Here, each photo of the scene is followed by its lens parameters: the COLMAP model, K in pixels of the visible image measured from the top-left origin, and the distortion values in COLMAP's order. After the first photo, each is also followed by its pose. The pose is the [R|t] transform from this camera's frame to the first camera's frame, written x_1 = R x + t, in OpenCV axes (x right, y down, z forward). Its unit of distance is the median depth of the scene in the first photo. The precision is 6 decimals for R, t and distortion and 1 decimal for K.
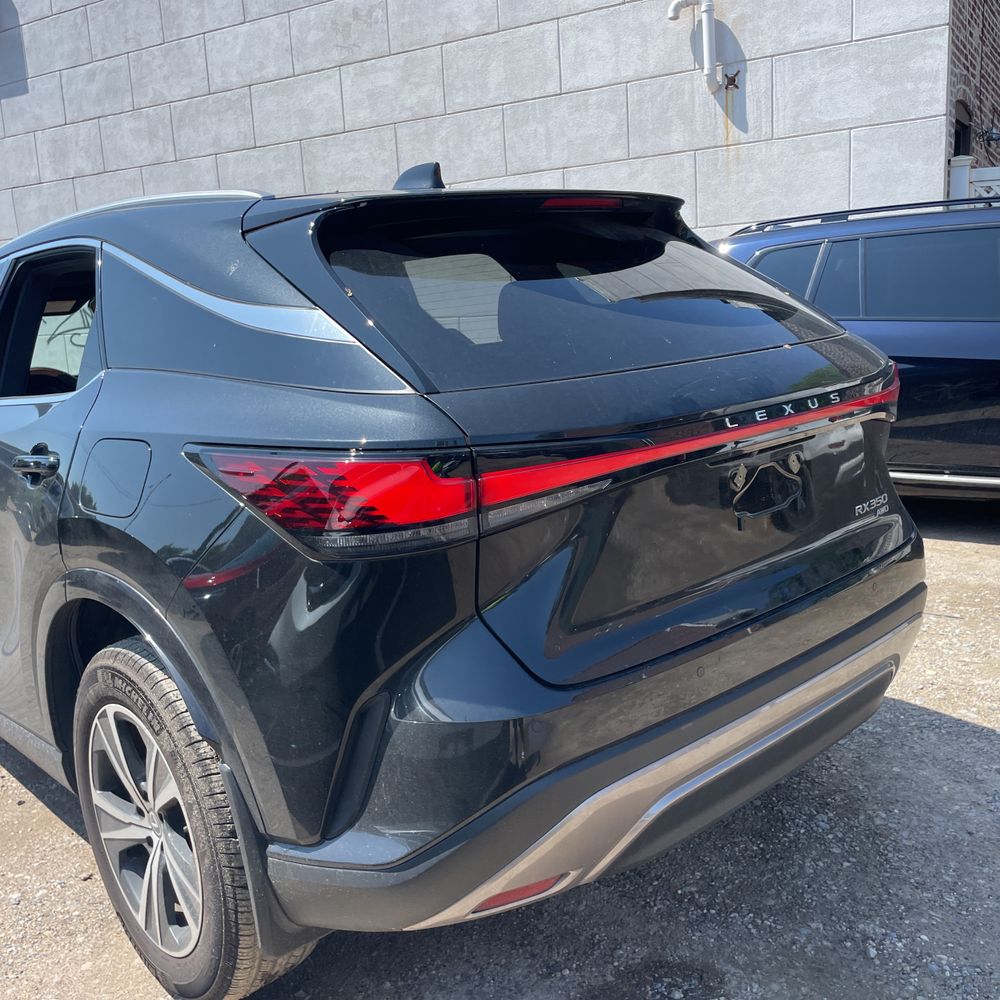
lens RADIAL K [[1027.8, 0, 502.7], [0, 1027.8, 498.2], [0, 0, 1]] dist [0.028132, 0.000000]
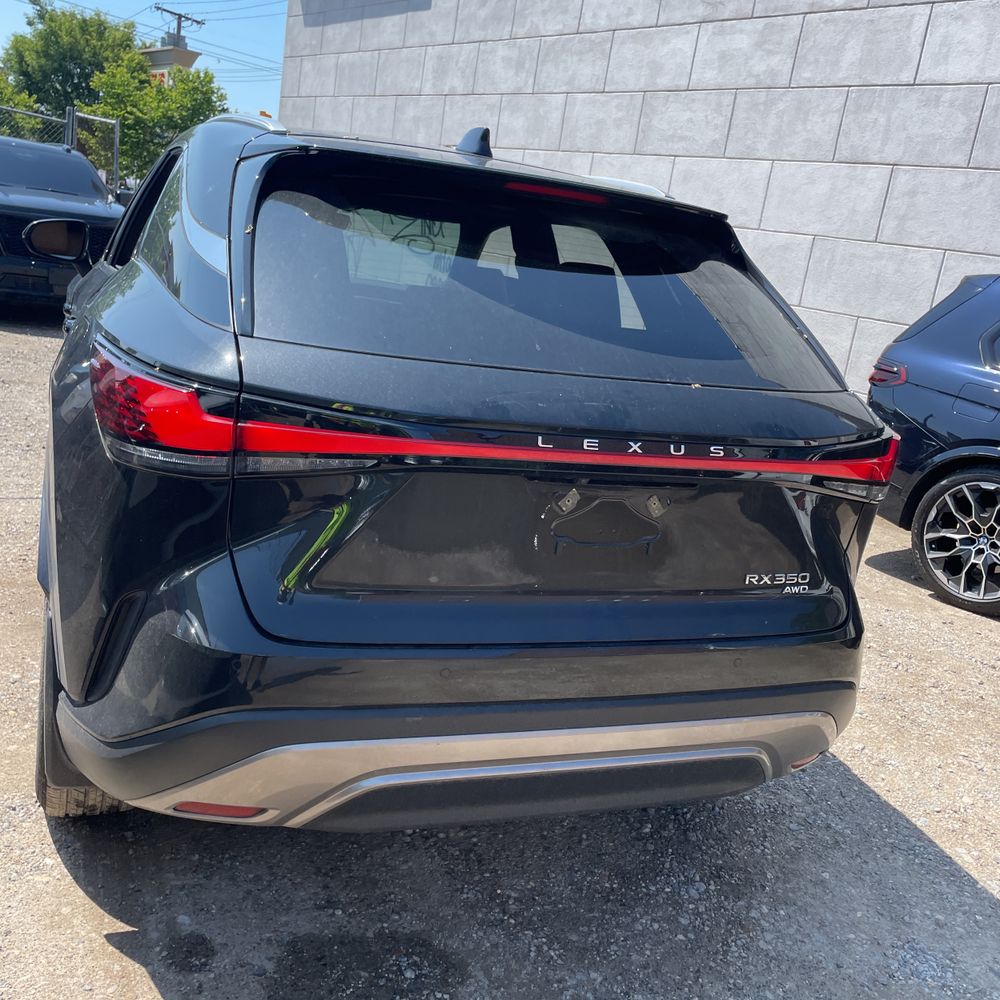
lens RADIAL K [[1027.8, 0, 505.9], [0, 1027.8, 492.8], [0, 0, 1]] dist [0.028132, 0.000000]
pose [[0.908552, 0.279104, -0.310860, 0.109757], [-0.267065, 0.960220, 0.081576, -0.021133], [0.321262, 0.008904, 0.946948, 0.014960]]
